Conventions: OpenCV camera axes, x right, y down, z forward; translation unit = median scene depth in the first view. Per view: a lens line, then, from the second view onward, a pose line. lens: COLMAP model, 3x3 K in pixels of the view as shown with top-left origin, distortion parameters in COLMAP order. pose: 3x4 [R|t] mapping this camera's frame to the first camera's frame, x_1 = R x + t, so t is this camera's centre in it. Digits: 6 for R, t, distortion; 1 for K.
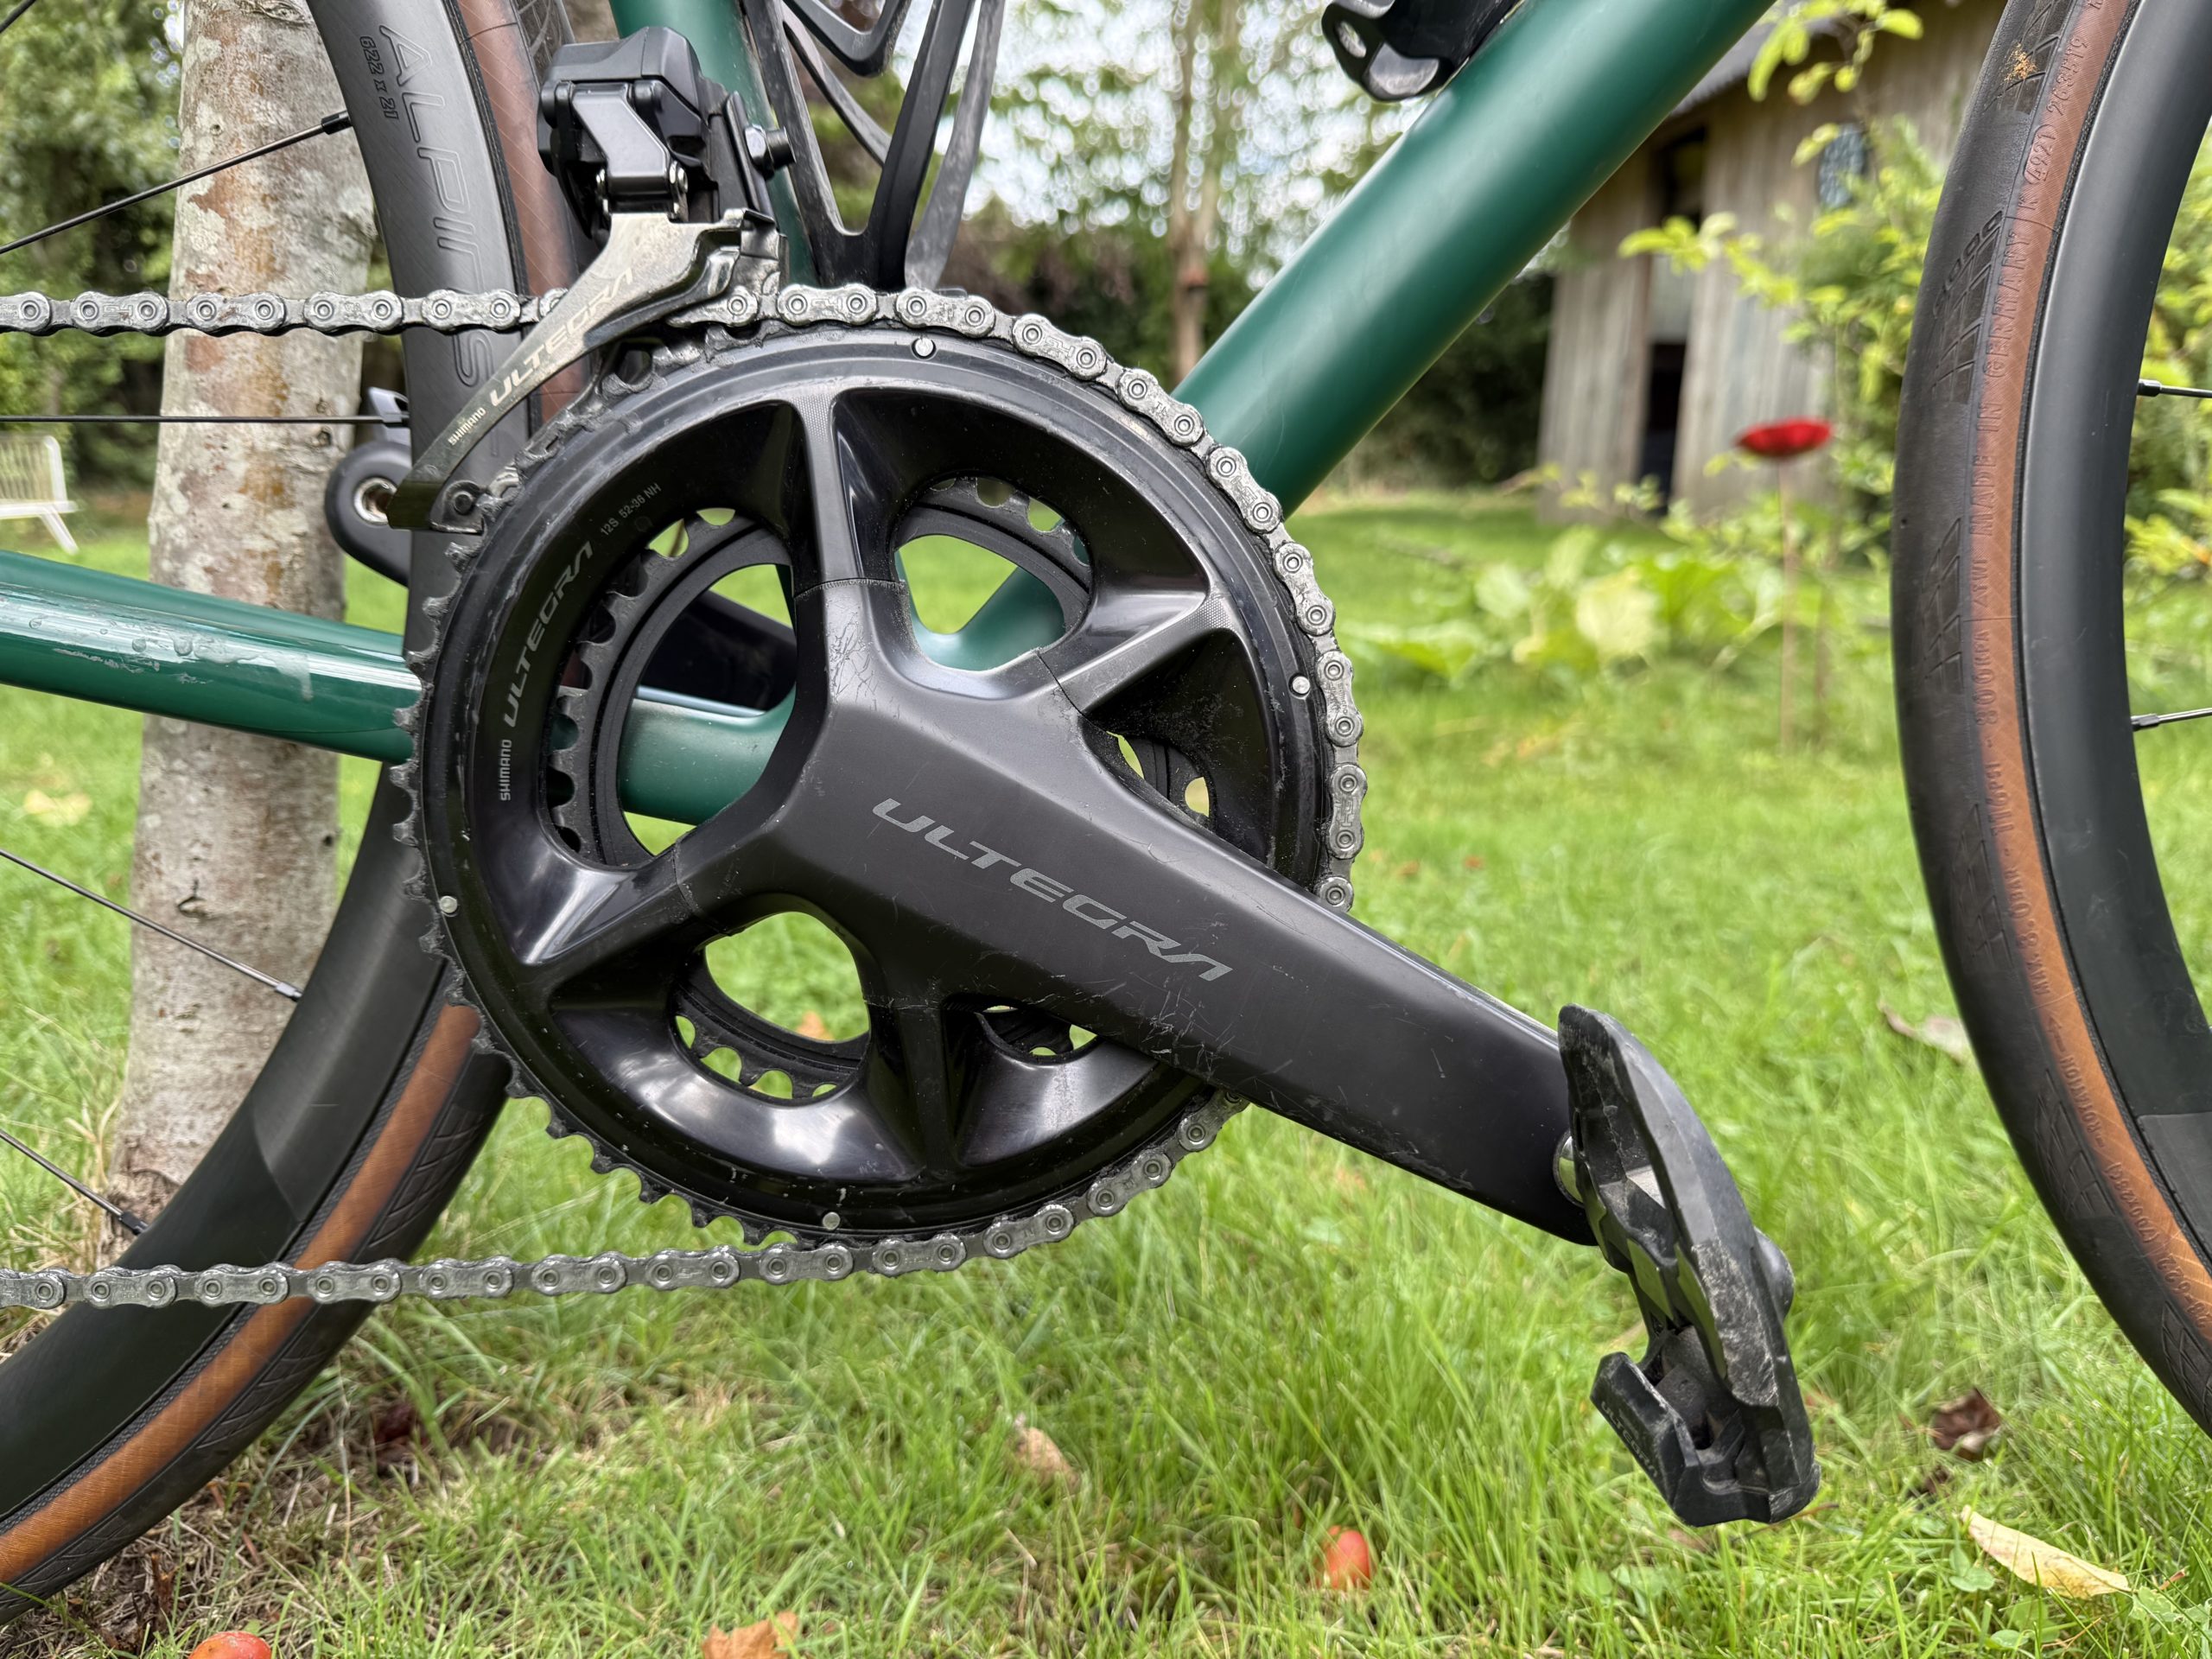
lens RADIAL K [[1523.6, 0, 1106.0], [0, 1523.6, 829.5], [0, 0, 1]] dist [-0.011828, -0.008184]
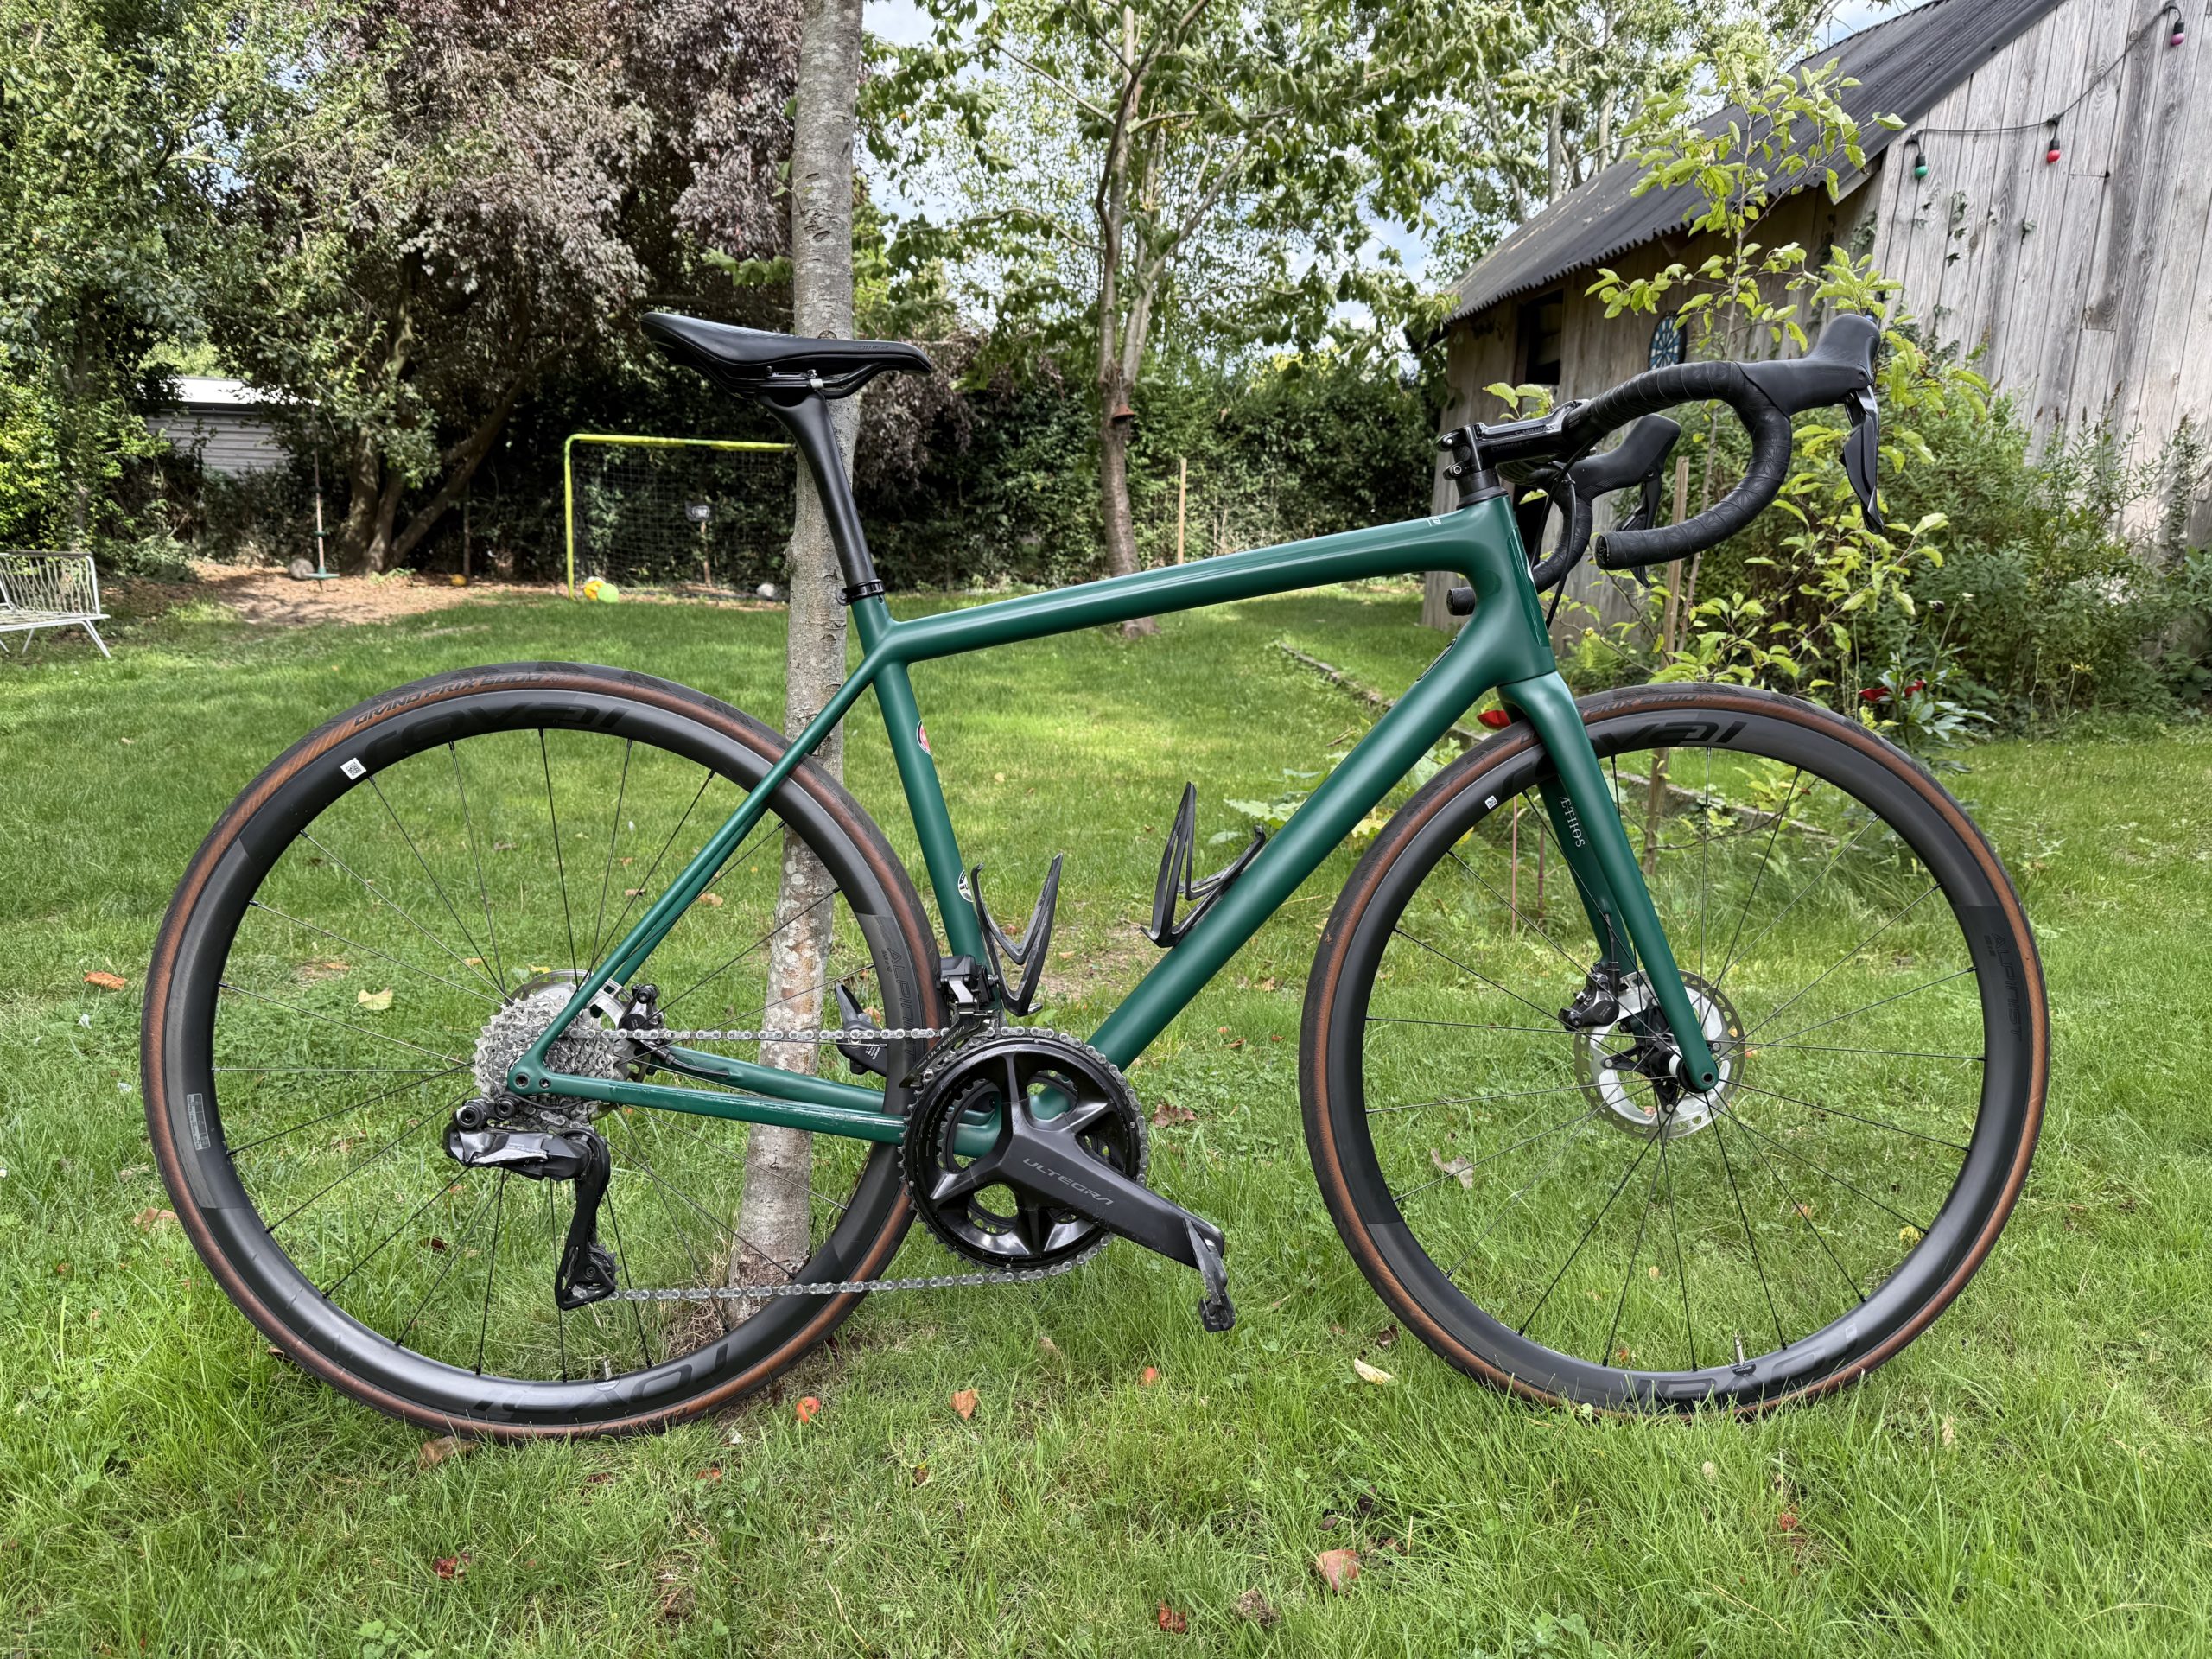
lens RADIAL K [[1523.6, 0, 1106.0], [0, 1523.6, 829.5], [0, 0, 1]] dist [-0.011828, -0.008184]
pose [[0.996590, 0.009633, 0.081946, -0.255374], [-0.007247, 0.999543, -0.029356, -0.709448], [-0.082192, 0.028662, 0.996204, -2.781436]]
